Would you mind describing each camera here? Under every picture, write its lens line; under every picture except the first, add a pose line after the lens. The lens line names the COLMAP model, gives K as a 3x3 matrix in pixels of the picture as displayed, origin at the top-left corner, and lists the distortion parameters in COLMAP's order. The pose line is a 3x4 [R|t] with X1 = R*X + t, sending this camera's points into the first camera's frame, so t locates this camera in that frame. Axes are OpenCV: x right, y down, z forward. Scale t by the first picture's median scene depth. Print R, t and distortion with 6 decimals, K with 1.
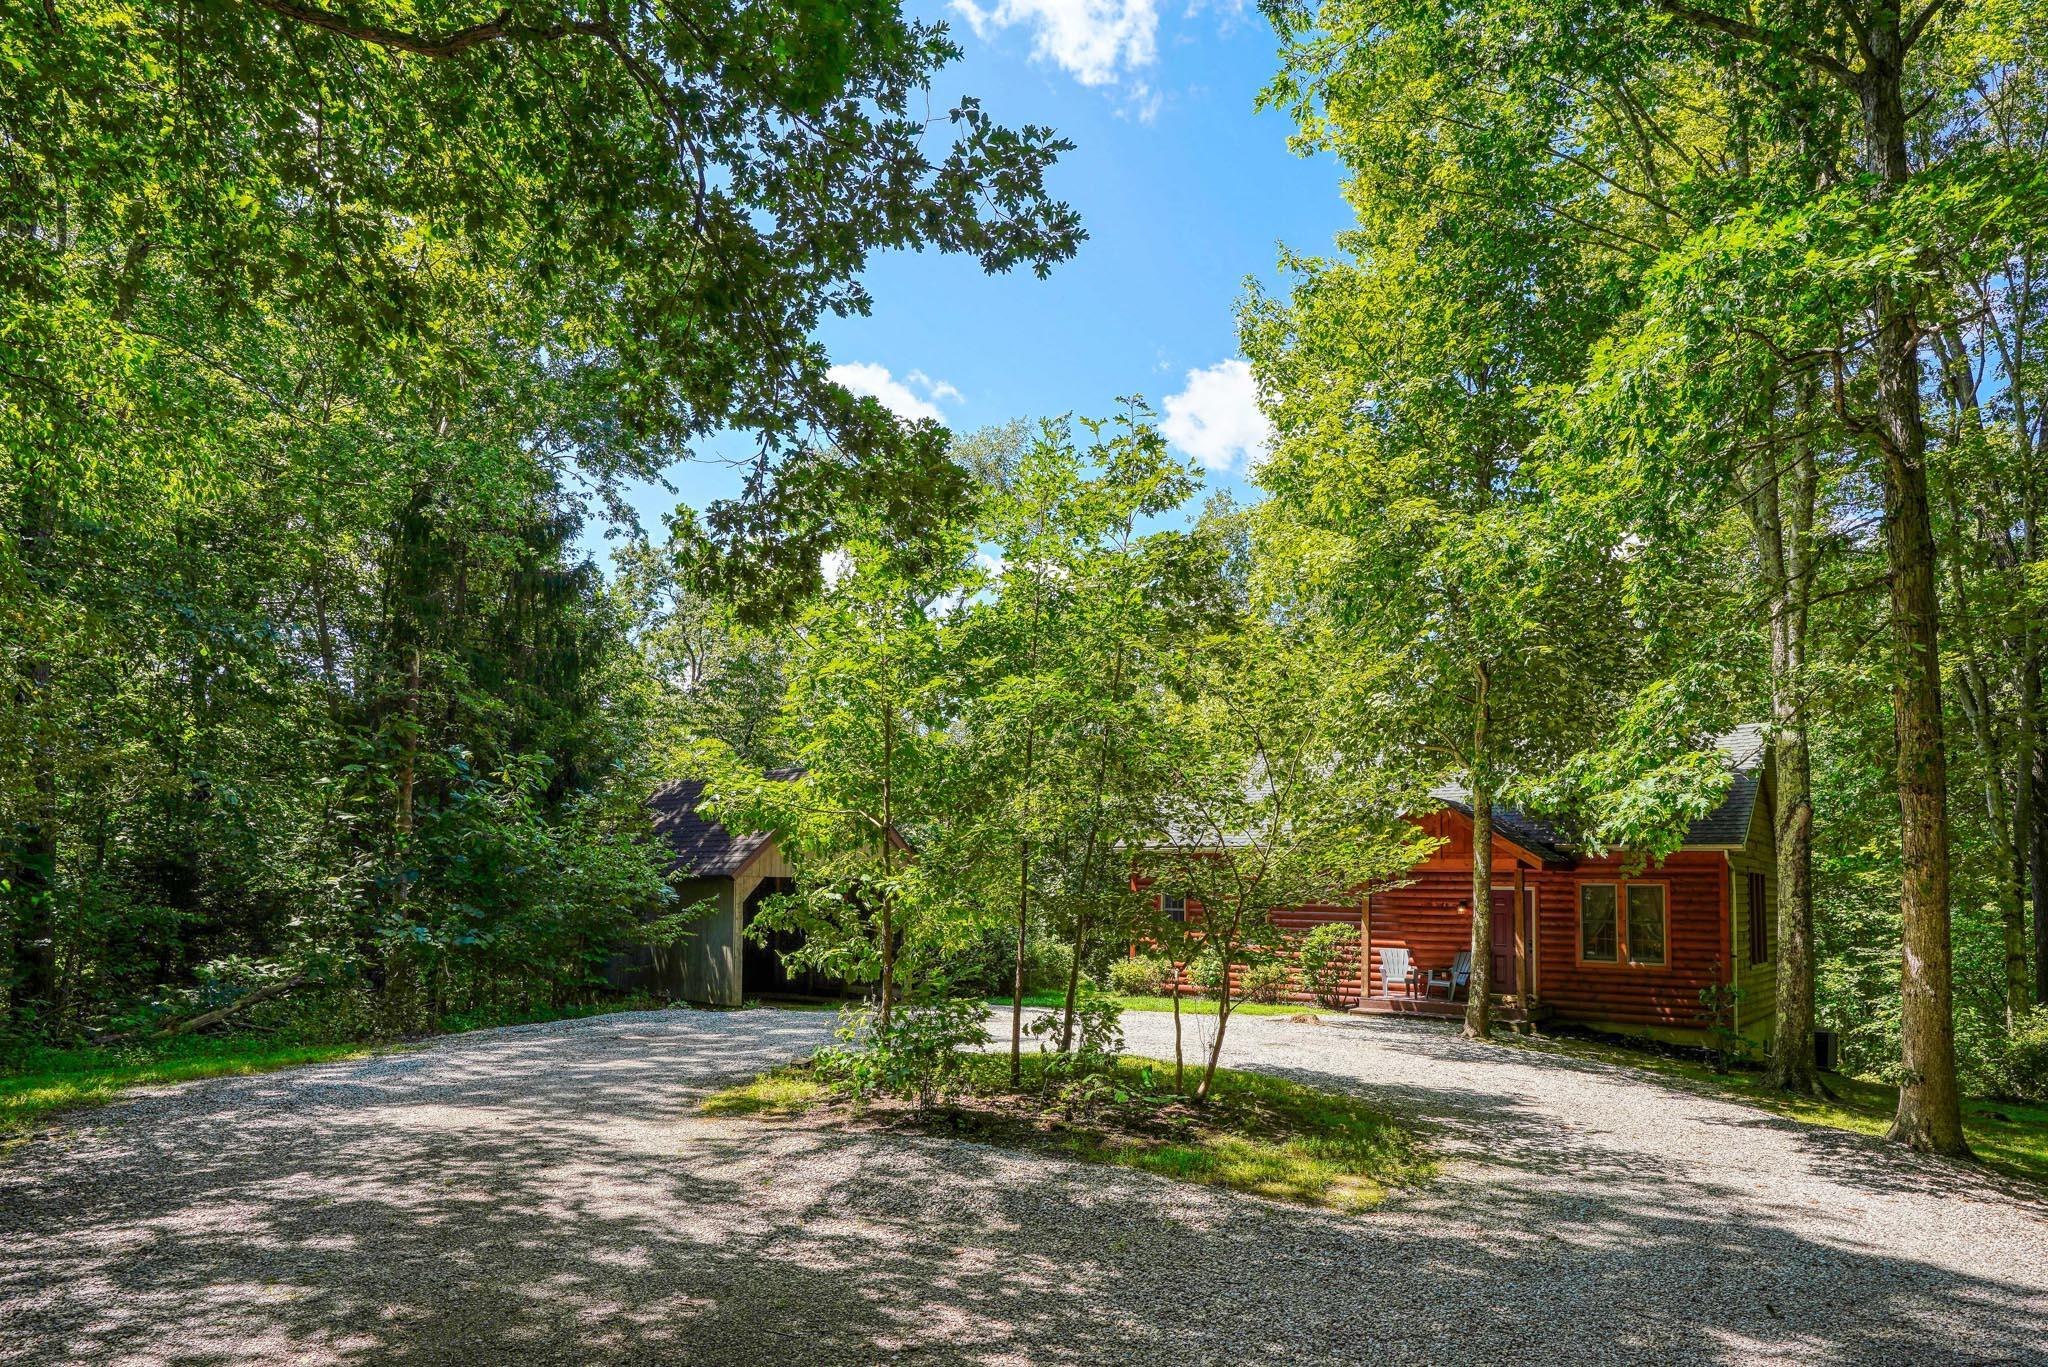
lens RADIAL K [[1266.5, 0, 1027.3], [0, 1266.5, 780.1], [0, 0, 1]] dist [0.004163, 0.002726]
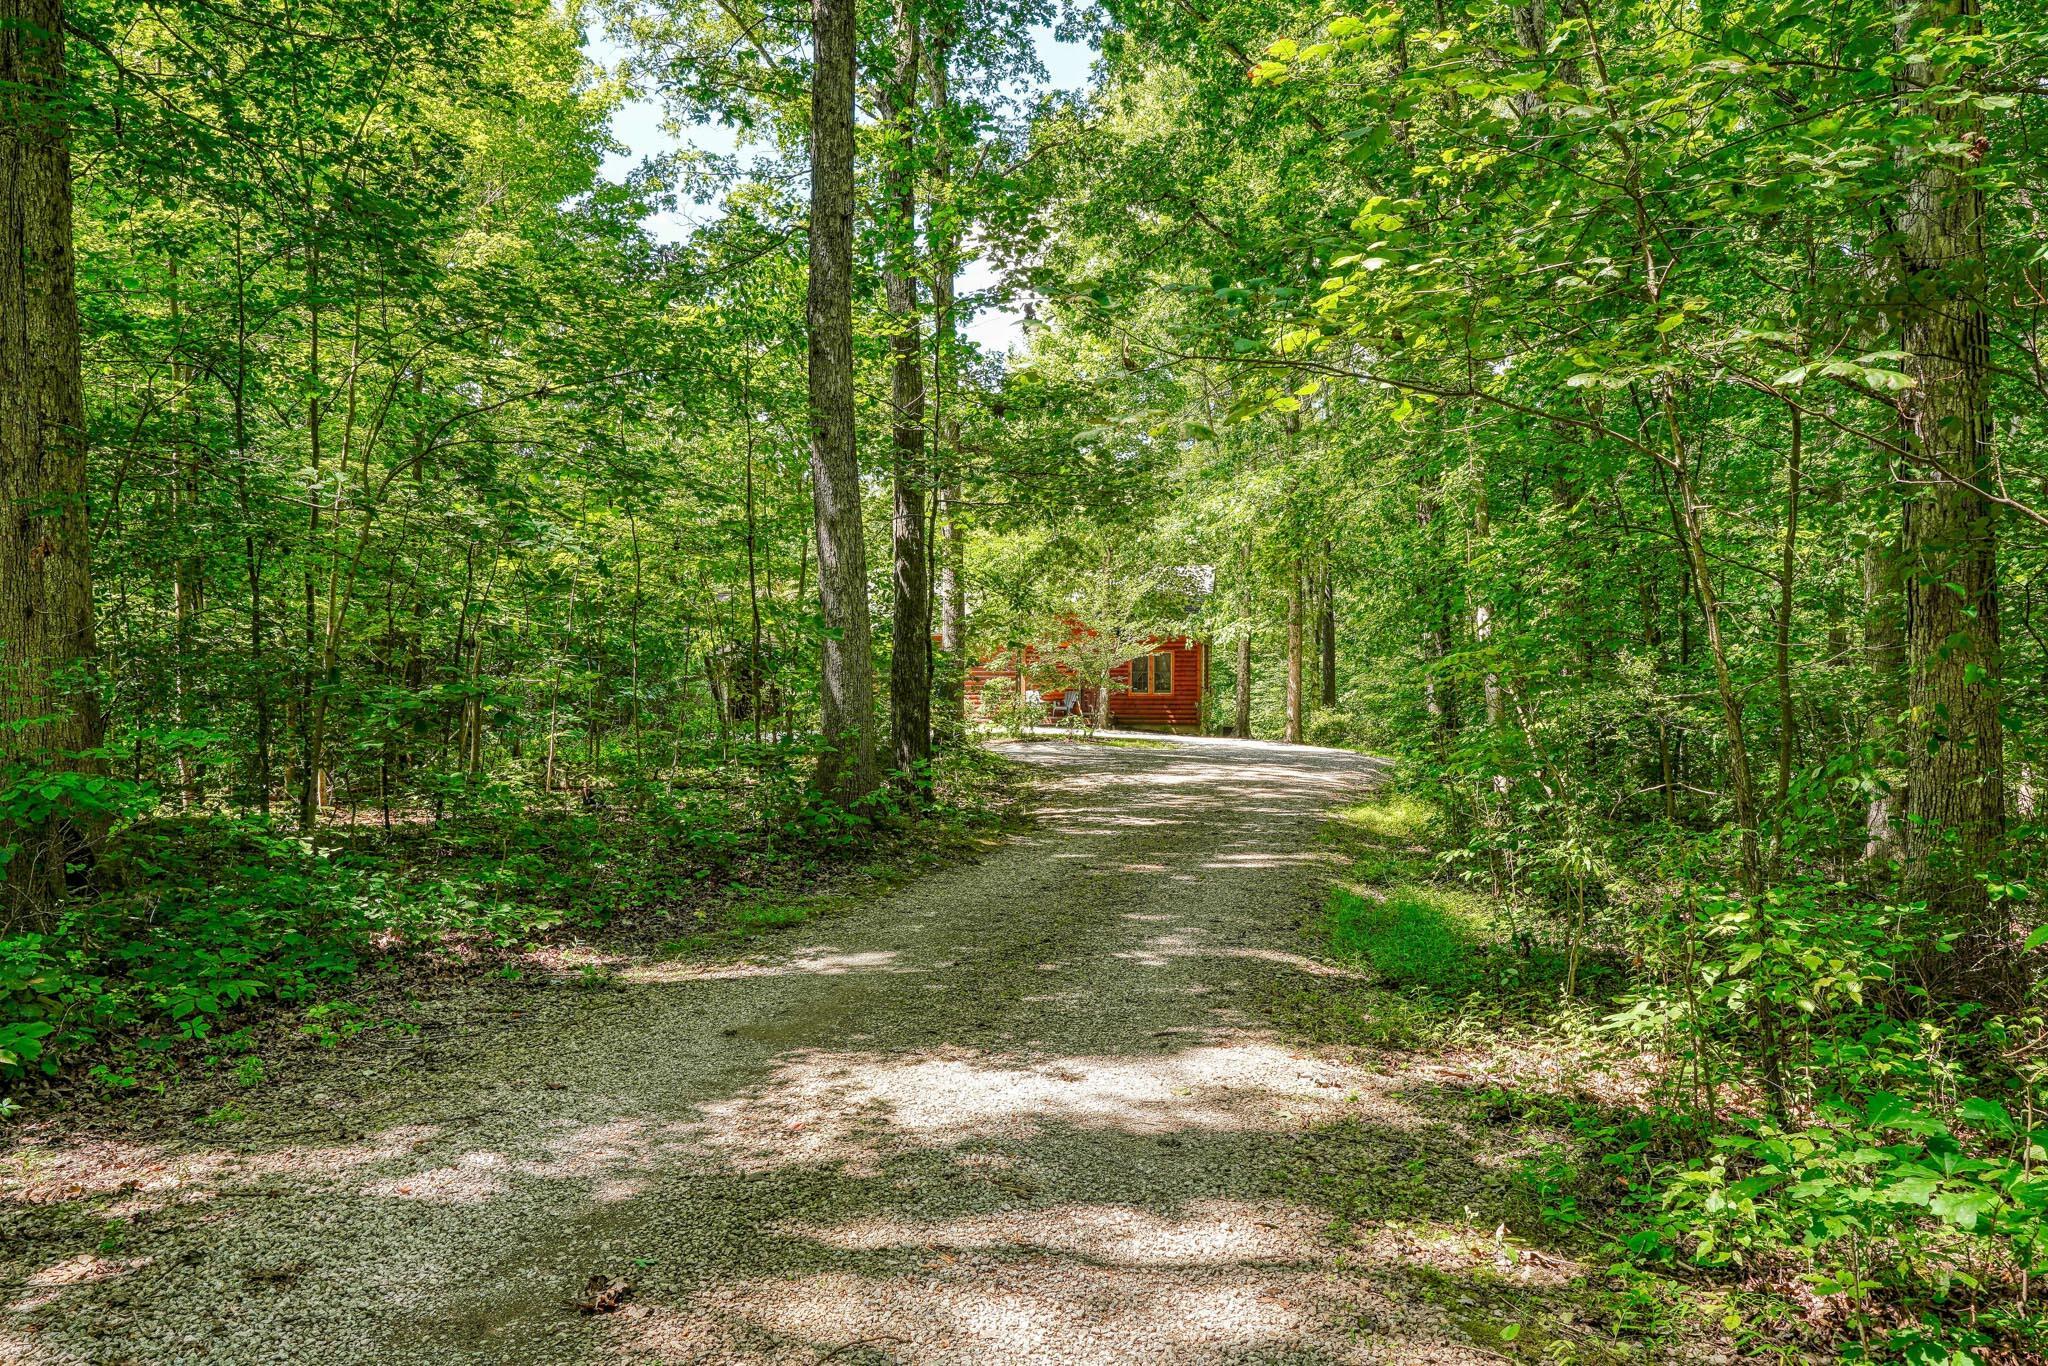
lens RADIAL K [[1515.9, 0, 1047.9], [0, 1515.9, 728.3], [0, 0, 1]] dist [0.007543, 0.004744]
pose [[0.879755, -0.042753, 0.473502, -0.797404], [-0.024974, 0.990418, 0.135827, -0.116730], [-0.474772, -0.131319, 0.870257, -0.982497]]
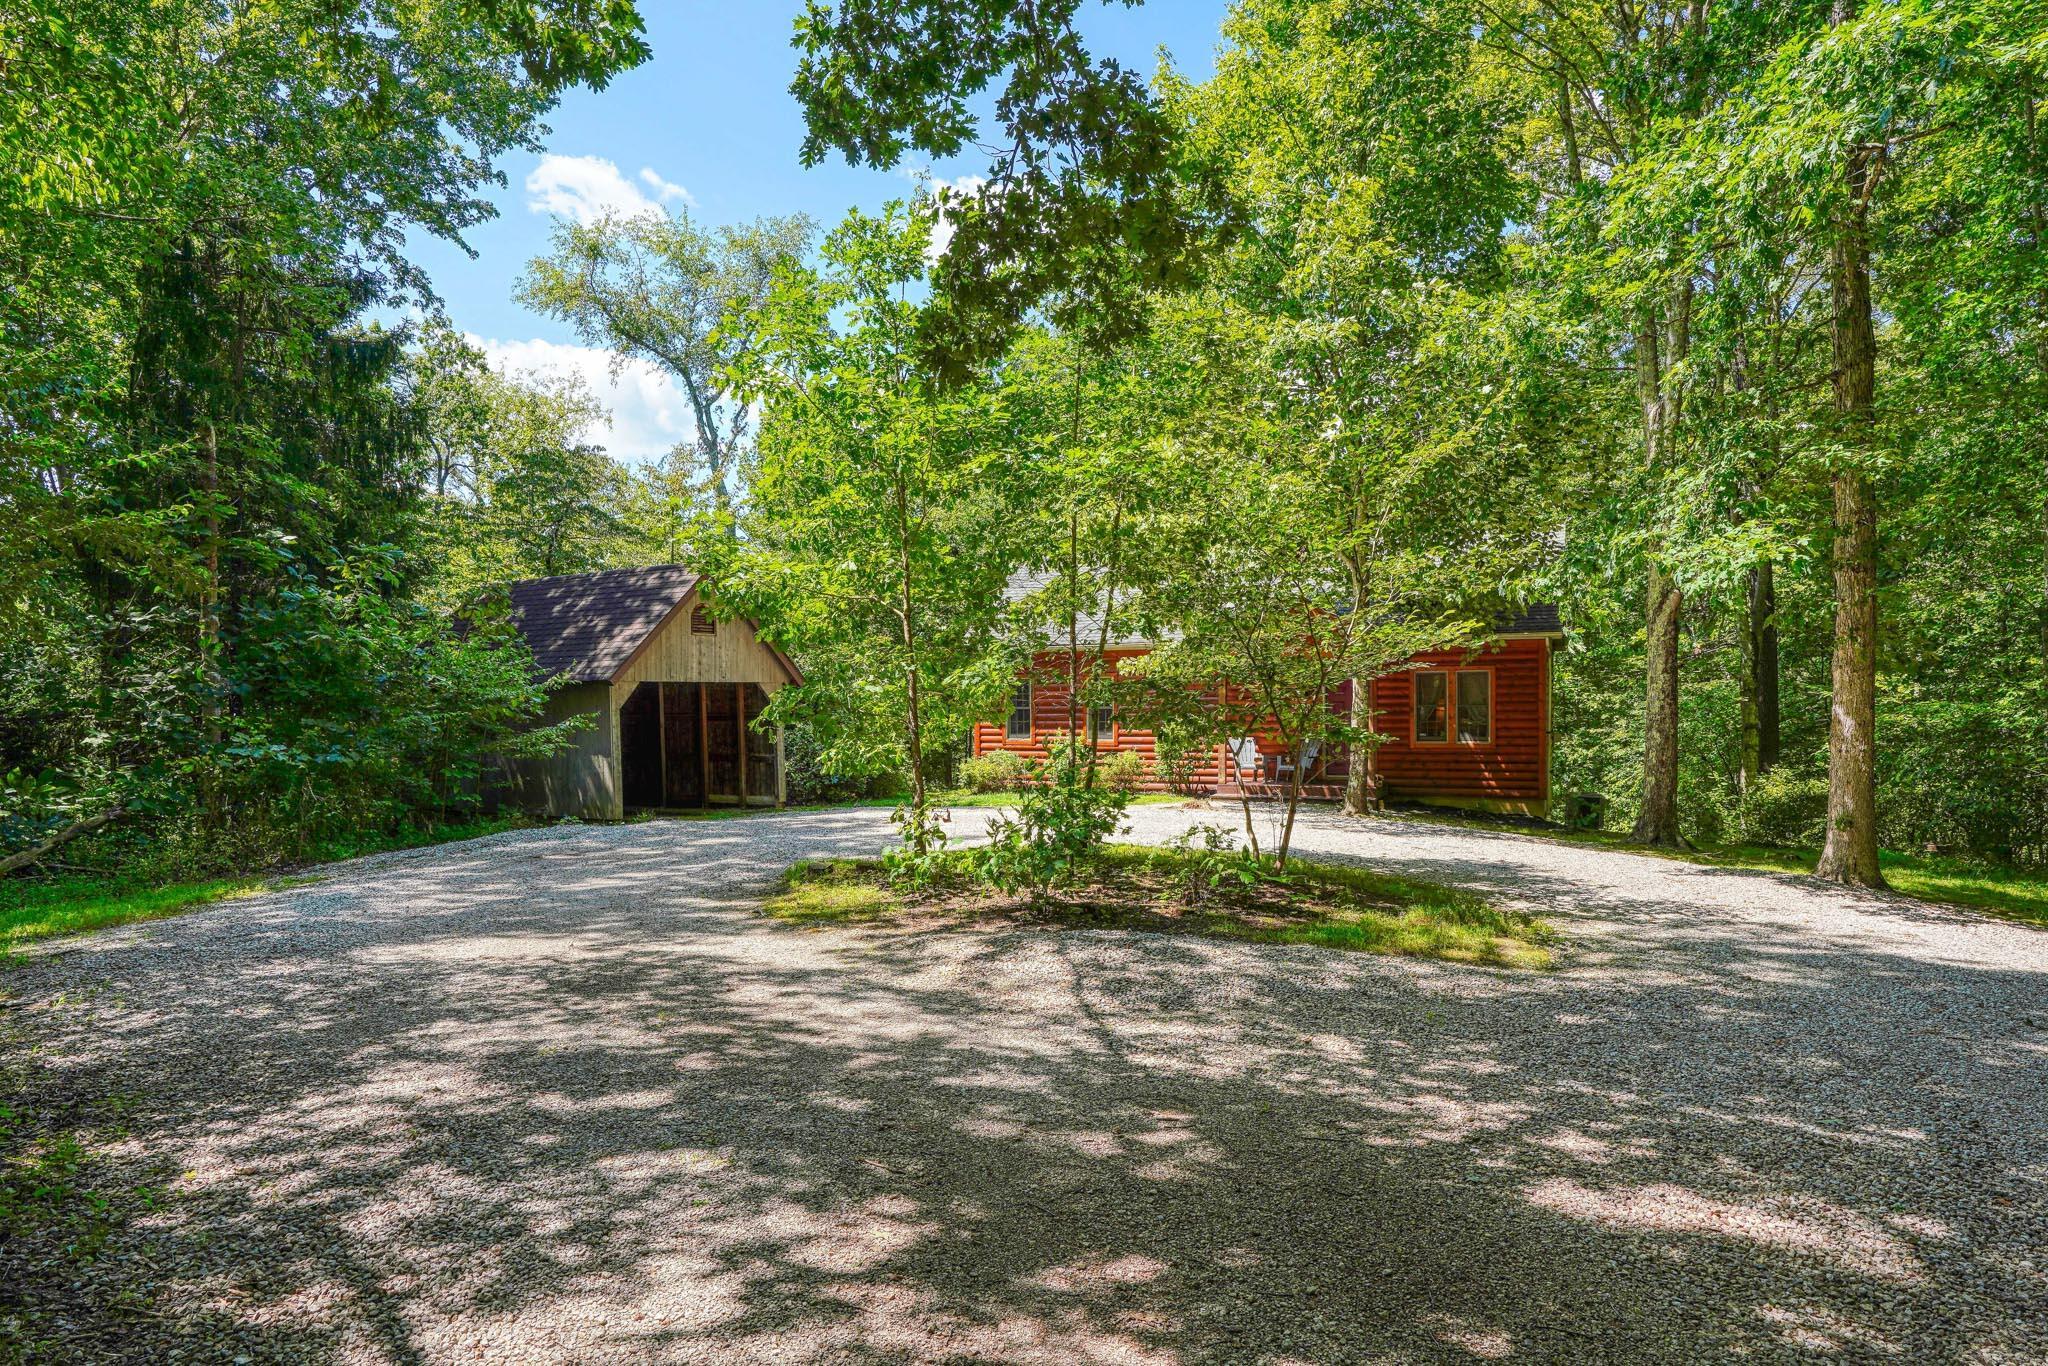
lens RADIAL K [[1232.5, 0, 1025.0], [0, 1232.5, 701.8], [0, 0, 1]] dist [0.000895, -0.000891]
pose [[0.972570, -0.026749, 0.231069, -0.140420], [0.006446, 0.996084, 0.088176, 0.013263], [-0.232523, -0.084268, 0.968933, 0.057881]]
